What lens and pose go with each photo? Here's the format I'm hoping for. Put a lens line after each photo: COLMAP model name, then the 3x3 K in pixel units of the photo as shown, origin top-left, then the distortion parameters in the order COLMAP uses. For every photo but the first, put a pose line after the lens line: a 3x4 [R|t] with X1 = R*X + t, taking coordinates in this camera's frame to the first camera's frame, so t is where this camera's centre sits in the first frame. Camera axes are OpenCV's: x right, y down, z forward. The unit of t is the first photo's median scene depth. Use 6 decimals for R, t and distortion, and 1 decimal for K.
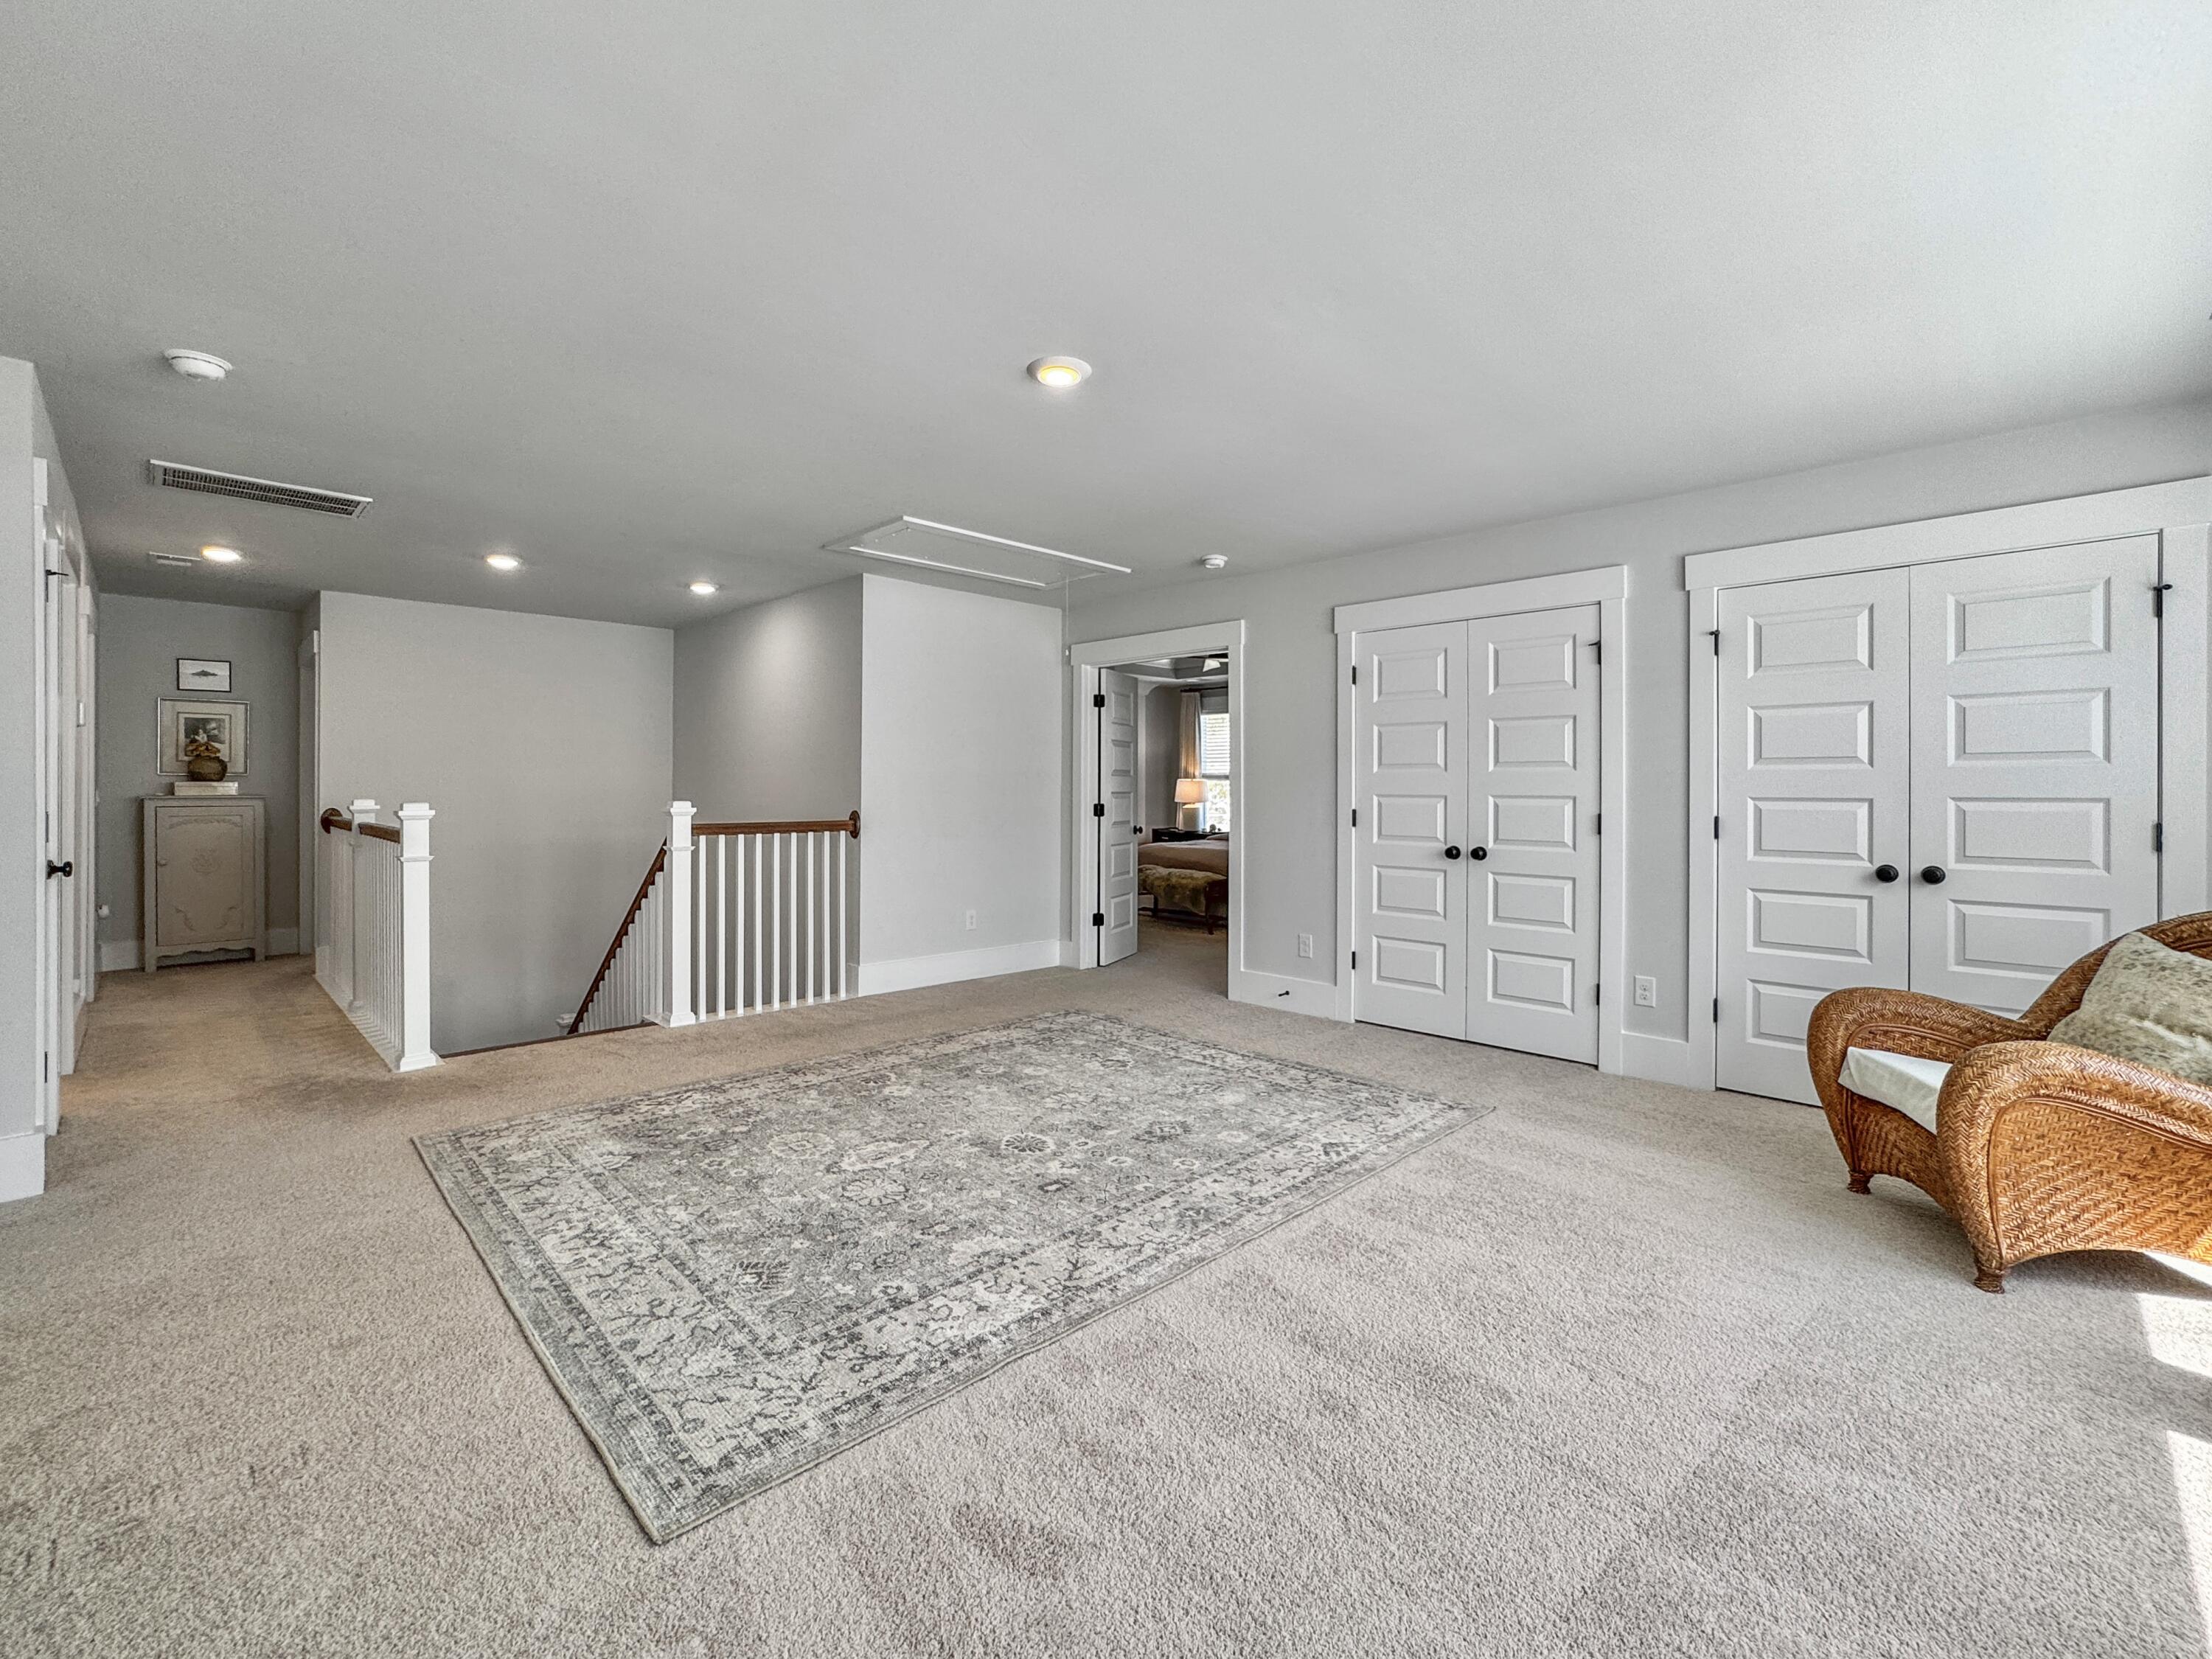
lens RADIAL K [[959.1, 0, 1092.9], [0, 959.1, 785.3], [0, 0, 1]] dist [-0.014323, 0.002783]
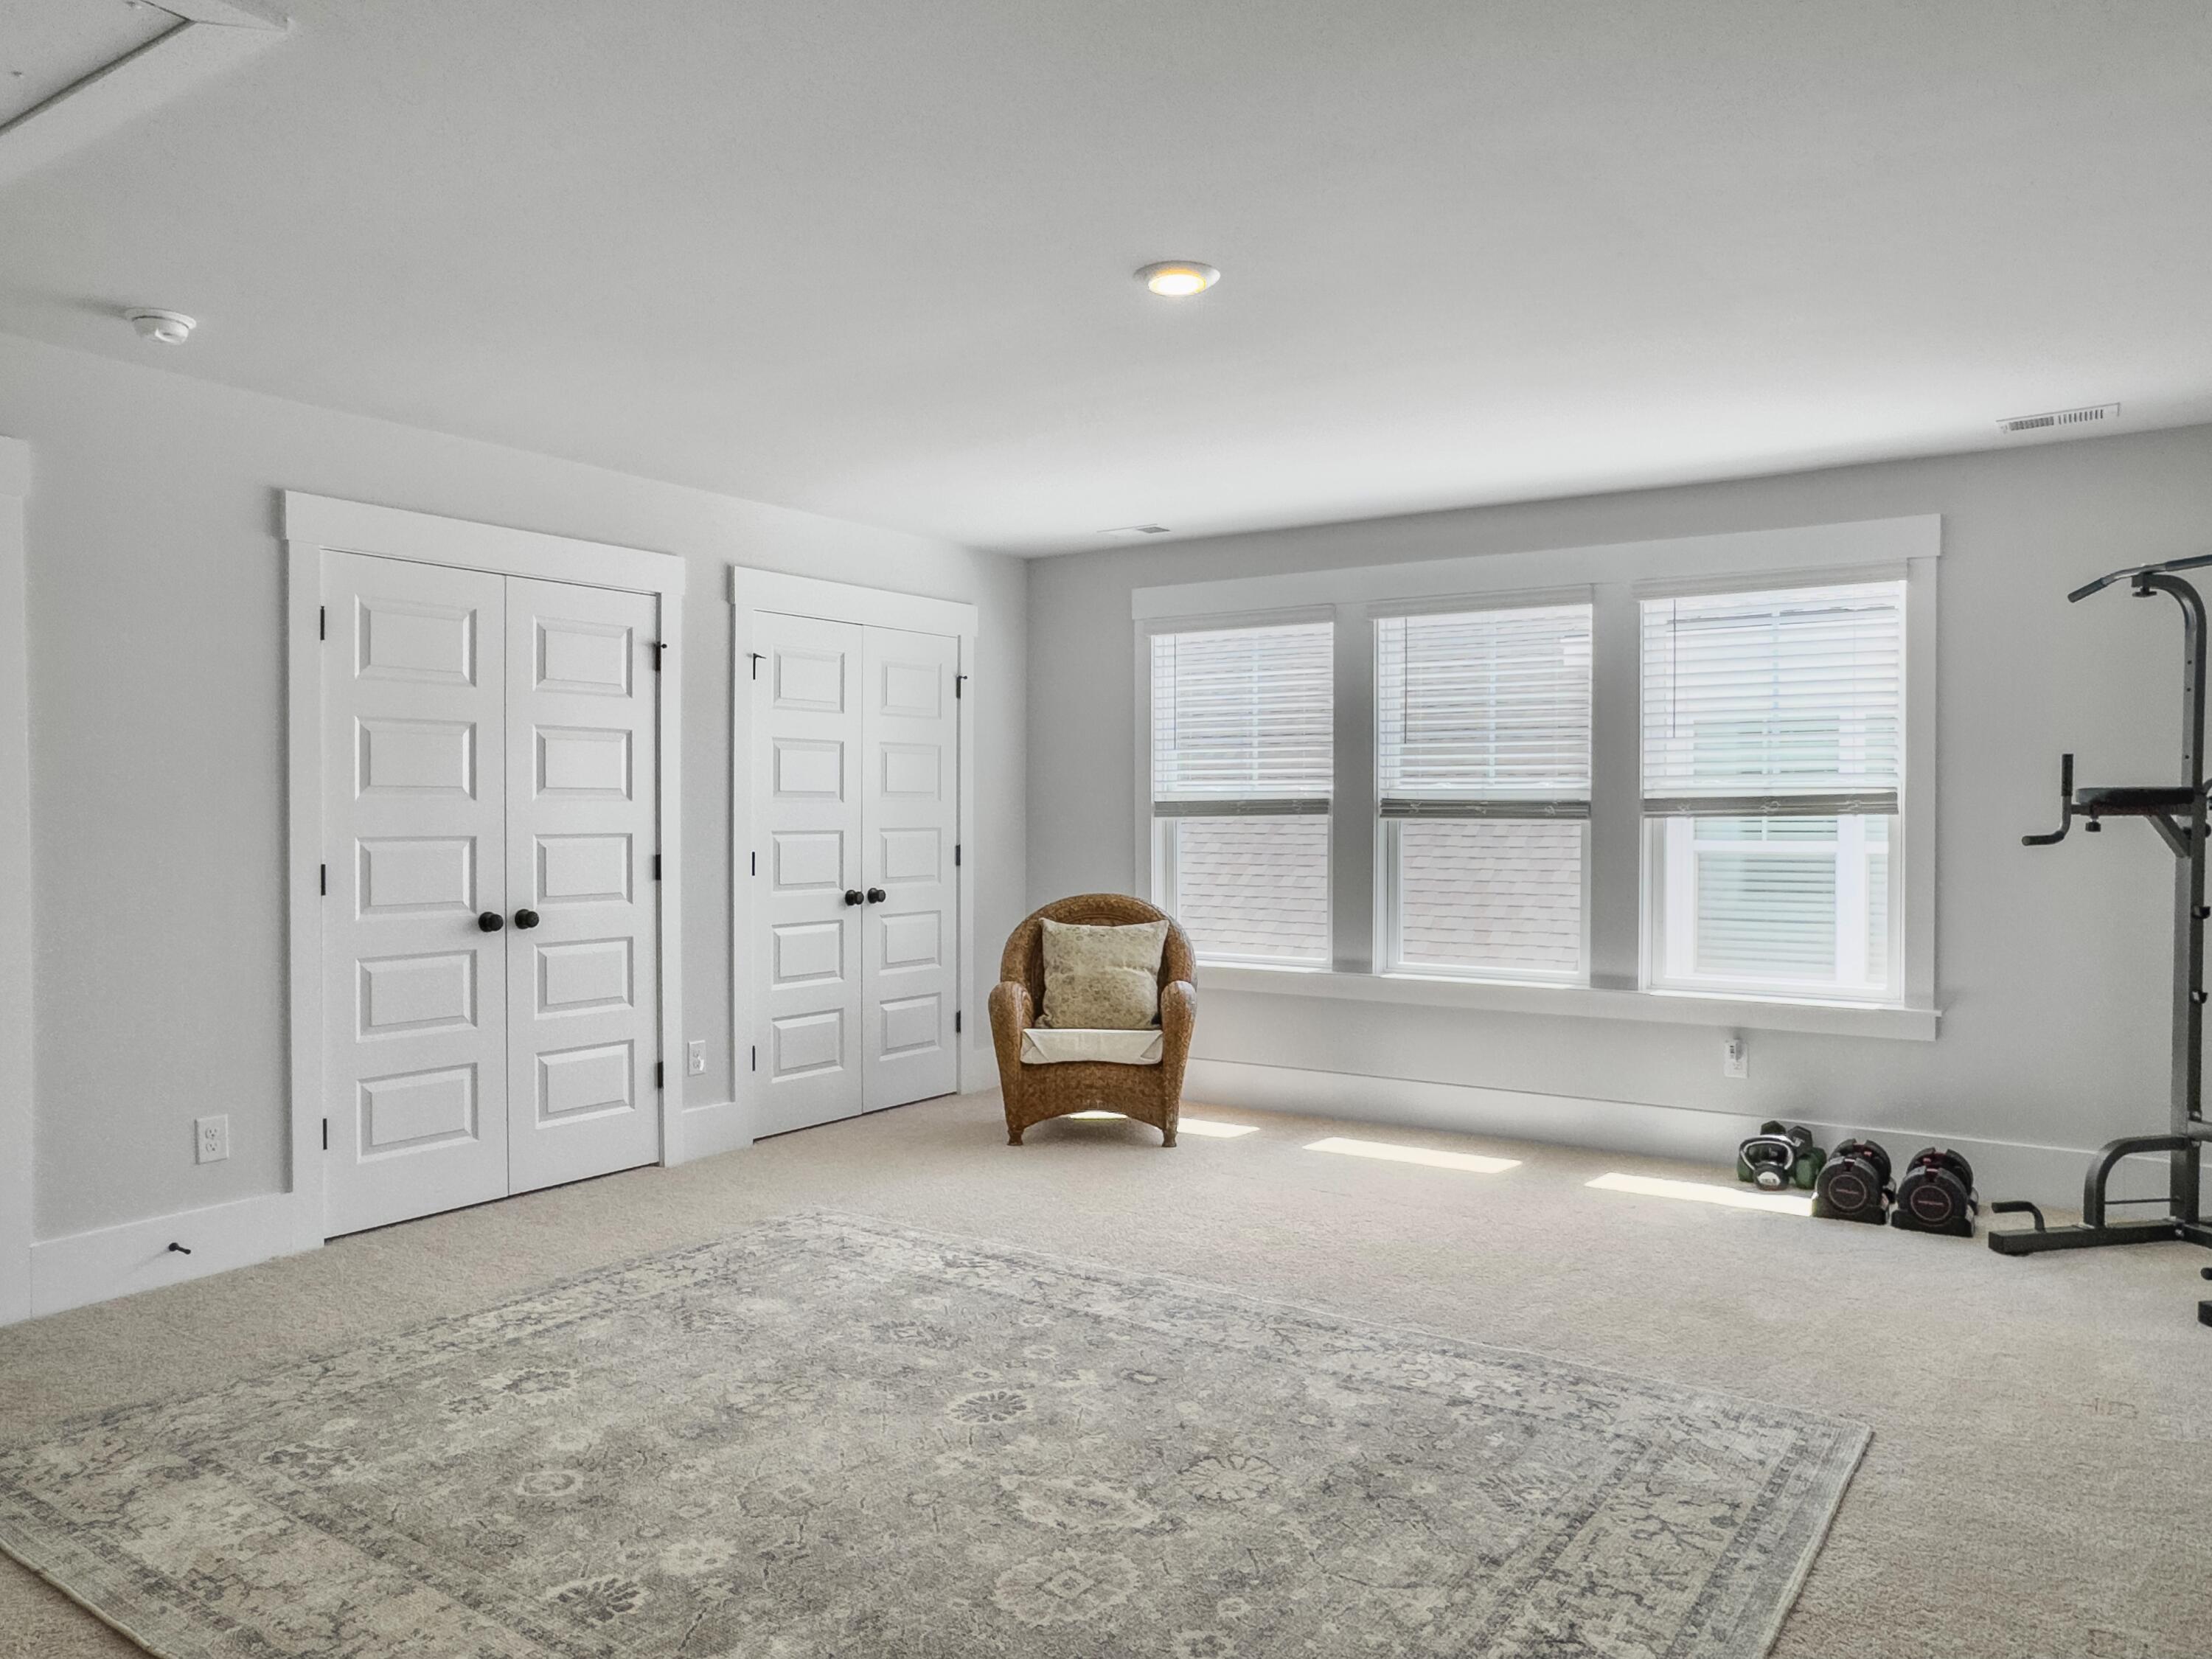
lens RADIAL K [[1523.0, 0, 1089.4], [0, 1523.0, 826.2], [0, 0, 1]] dist [-0.045912, 0.038982]
pose [[-0.191519, -0.010873, 0.981429, -0.852767], [-0.003751, 0.999939, 0.010346, -0.009754], [-0.981482, -0.001700, -0.191549, 0.925474]]
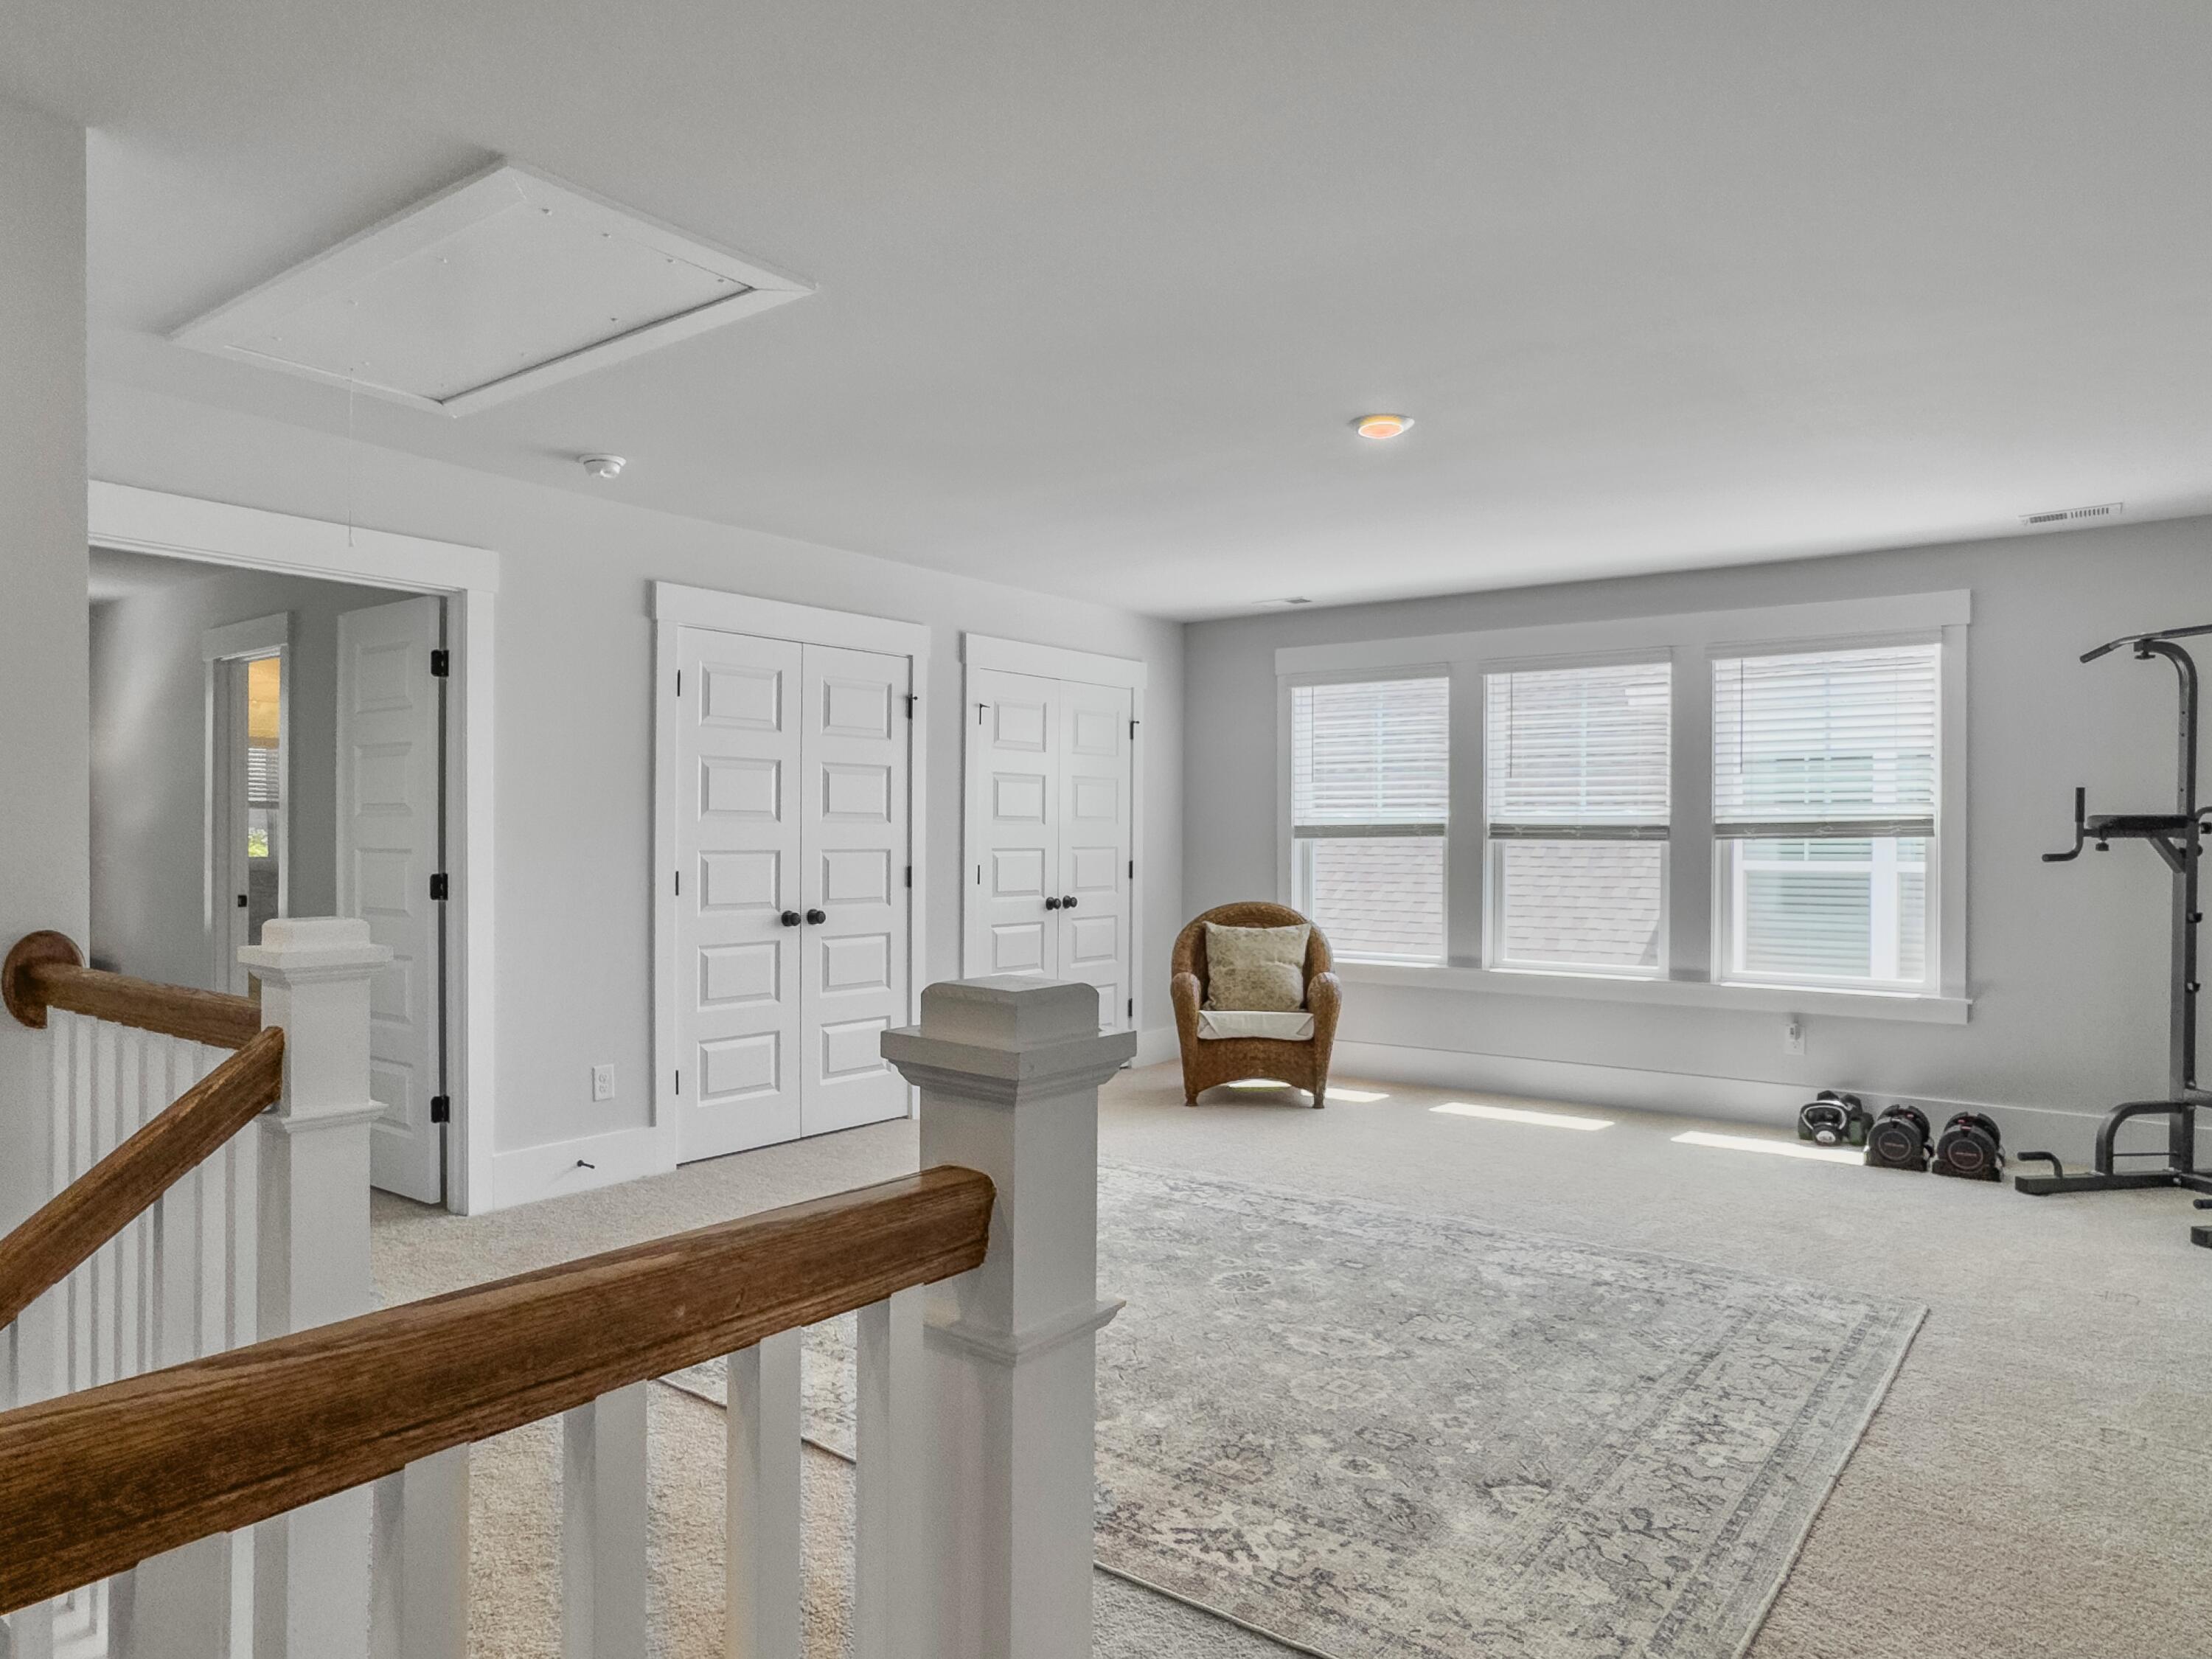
lens RADIAL K [[1395.1, 0, 1085.7], [0, 1395.1, 833.7], [0, 0, 1]] dist [-0.039942, 0.034680]
pose [[-0.144938, -0.000404, 0.989441, -1.006050], [-0.006928, 0.999976, -0.000607, -0.005690], [-0.989417, -0.006943, -0.144937, 1.075474]]
